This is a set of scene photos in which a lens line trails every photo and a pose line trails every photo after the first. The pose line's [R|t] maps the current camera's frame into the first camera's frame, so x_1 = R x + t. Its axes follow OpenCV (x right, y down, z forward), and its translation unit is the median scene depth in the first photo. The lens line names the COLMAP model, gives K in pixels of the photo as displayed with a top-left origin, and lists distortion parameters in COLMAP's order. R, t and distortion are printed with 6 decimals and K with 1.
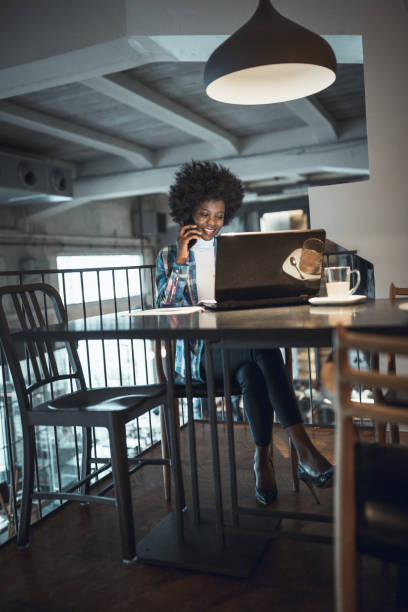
lens RADIAL K [[577.8, 0, 204.0], [0, 577.8, 306.0], [0, 0, 1]] dist [-0.003033, -0.011758]
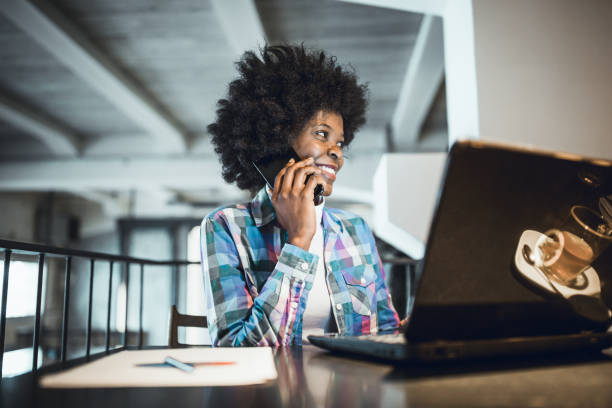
lens RADIAL K [[577.8, 0, 306.0], [0, 577.8, 204.0], [0, 0, 1]] dist [-0.003033, -0.011758]
pose [[0.943707, 0.111233, 0.311521, -0.032087], [-0.040271, 0.973394, -0.225572, -0.001410], [-0.328323, 0.200329, 0.923078, 0.150659]]
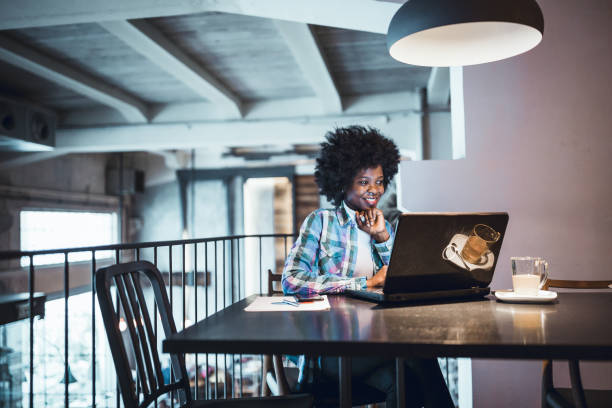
lens RADIAL K [[577.8, 0, 306.0], [0, 577.8, 204.0], [0, 0, 1]] dist [-0.003033, -0.011758]
pose [[0.968223, 0.058686, 0.243105, -0.062691], [-0.030446, 0.992507, -0.118337, -0.006990], [-0.248228, 0.107175, 0.962755, 0.051036]]
